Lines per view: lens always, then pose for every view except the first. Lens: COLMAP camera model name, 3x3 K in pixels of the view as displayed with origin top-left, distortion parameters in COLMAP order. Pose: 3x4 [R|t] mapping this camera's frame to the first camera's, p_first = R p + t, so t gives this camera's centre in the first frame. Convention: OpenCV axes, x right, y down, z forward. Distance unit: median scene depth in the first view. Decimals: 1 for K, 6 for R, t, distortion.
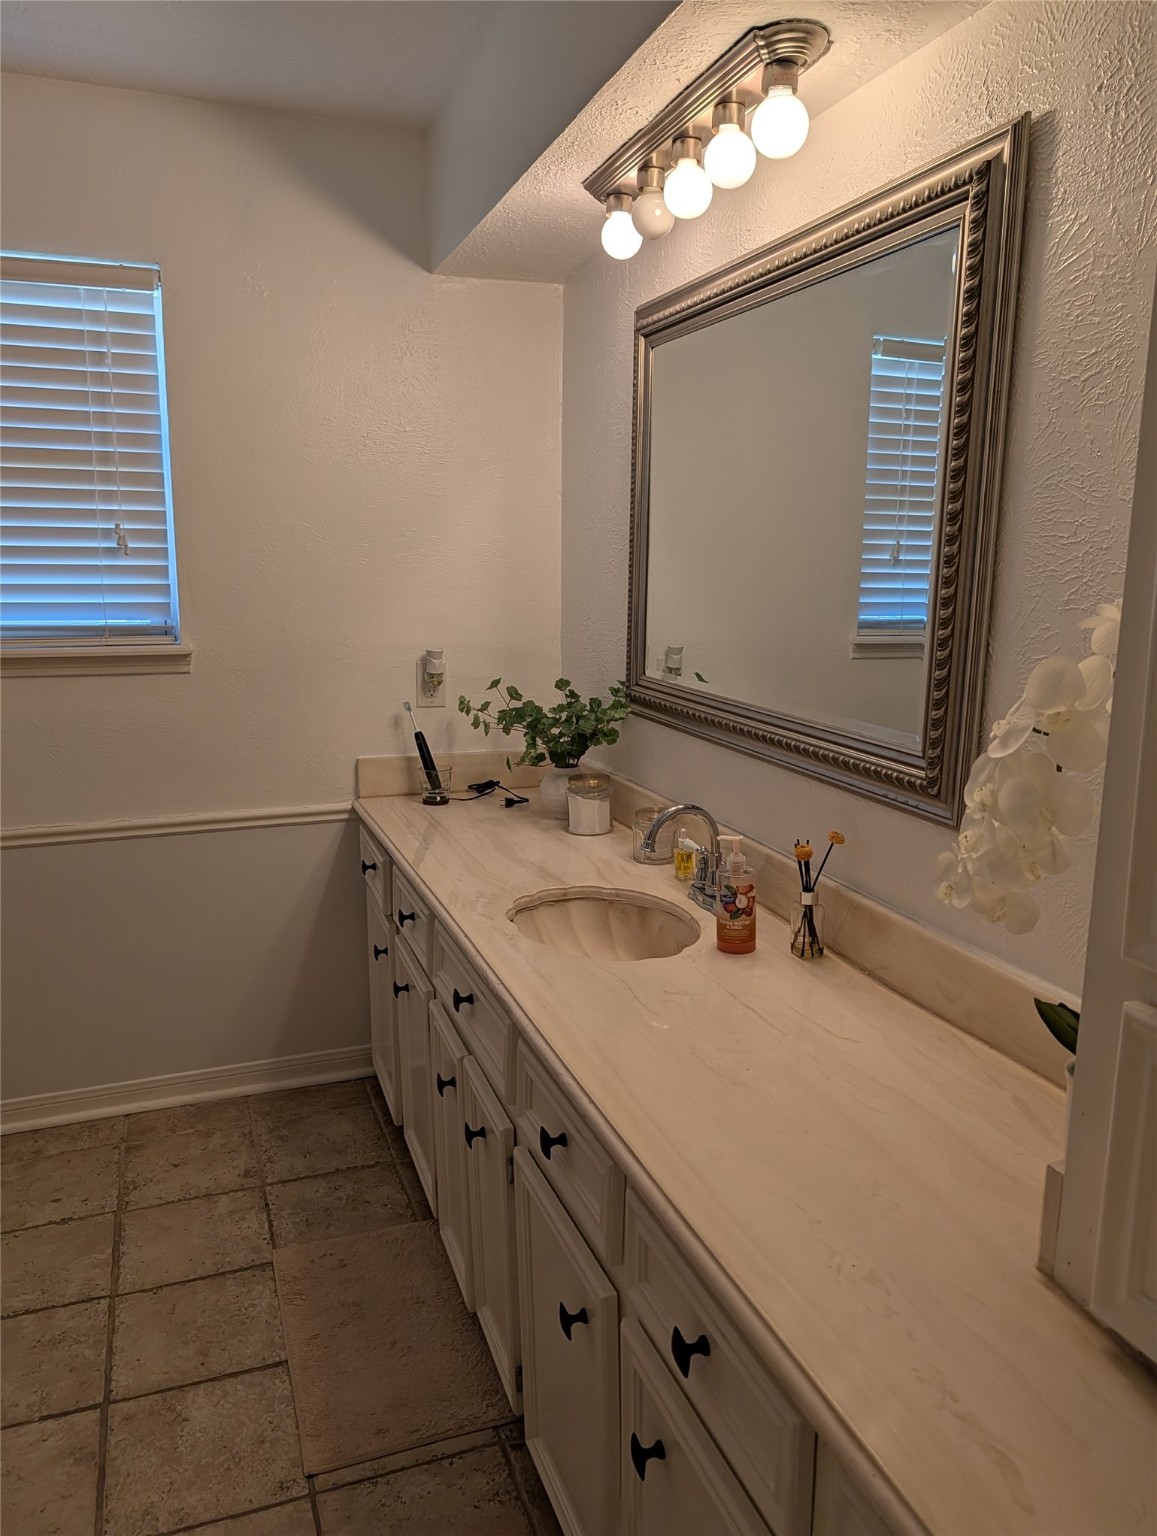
lens RADIAL K [[1090.3, 0, 578.5], [0, 1090.3, 768.0], [0, 0, 1]] dist [-0.001428, -0.001101]
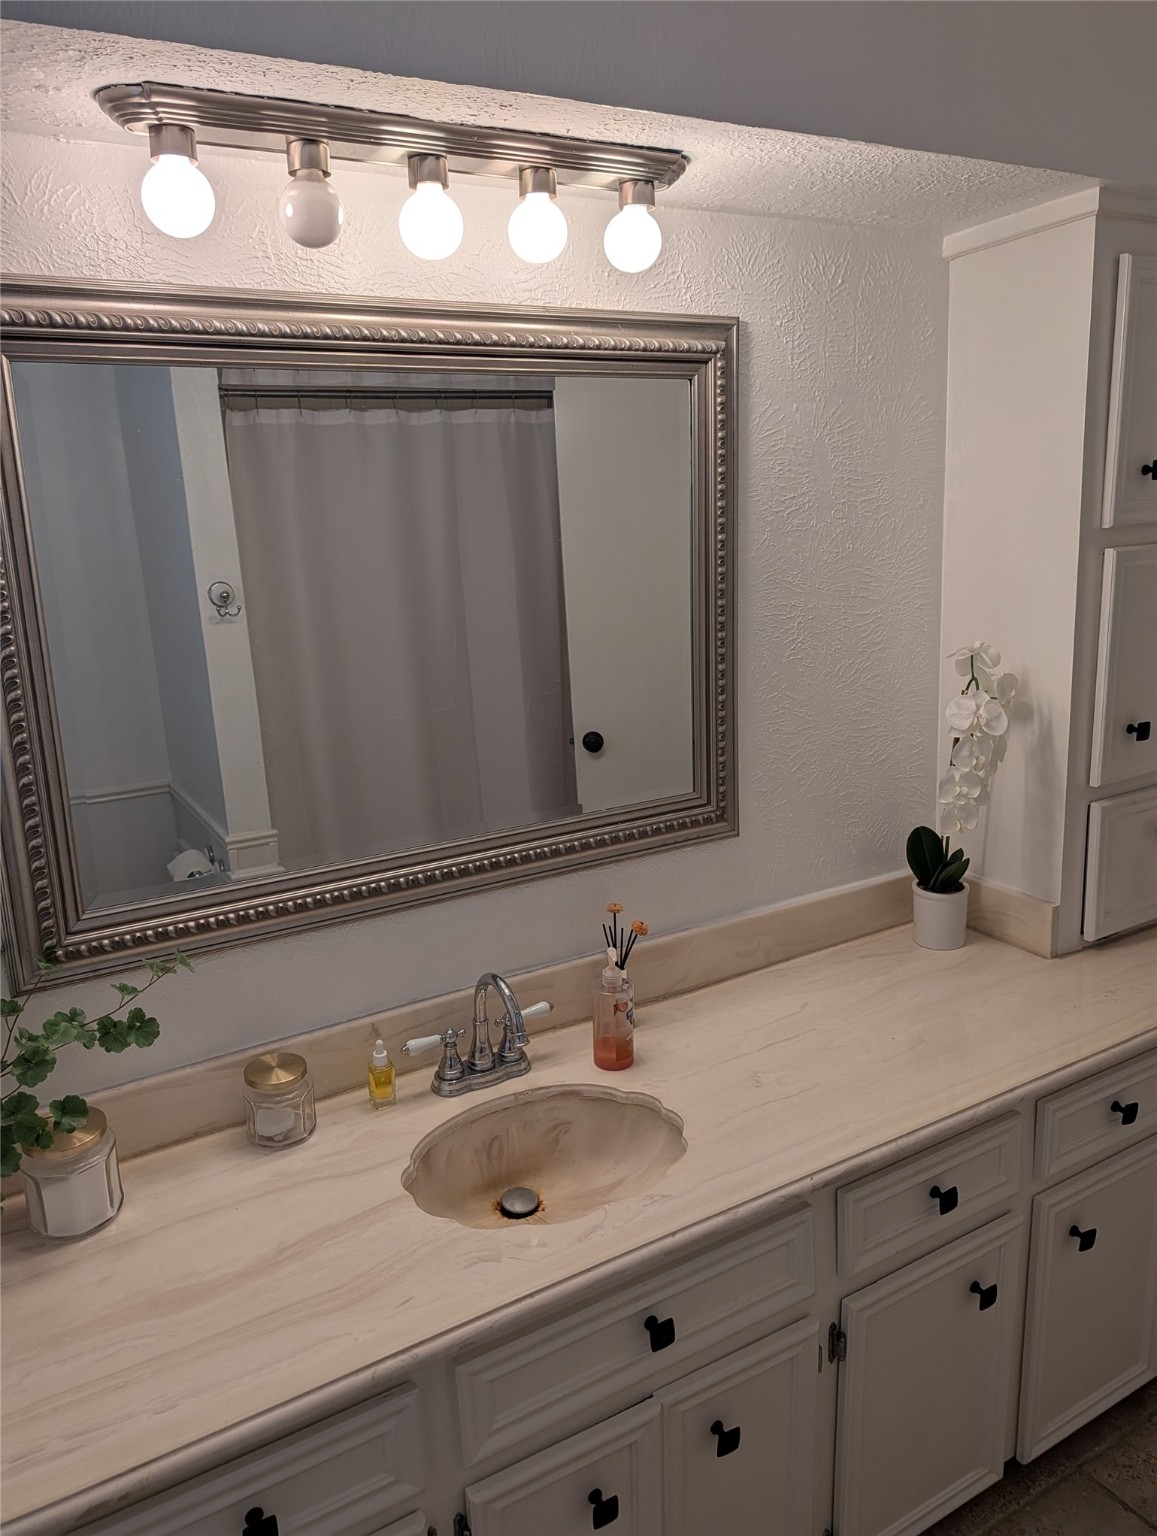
lens RADIAL K [[1090.3, 0, 578.5], [0, 1090.3, 768.0], [0, 0, 1]] dist [-0.001428, -0.001101]
pose [[-0.158552, -0.229090, 0.960406, -0.822344], [0.237071, 0.935421, 0.262268, -0.388905], [-0.958467, 0.269267, -0.094002, 1.202072]]
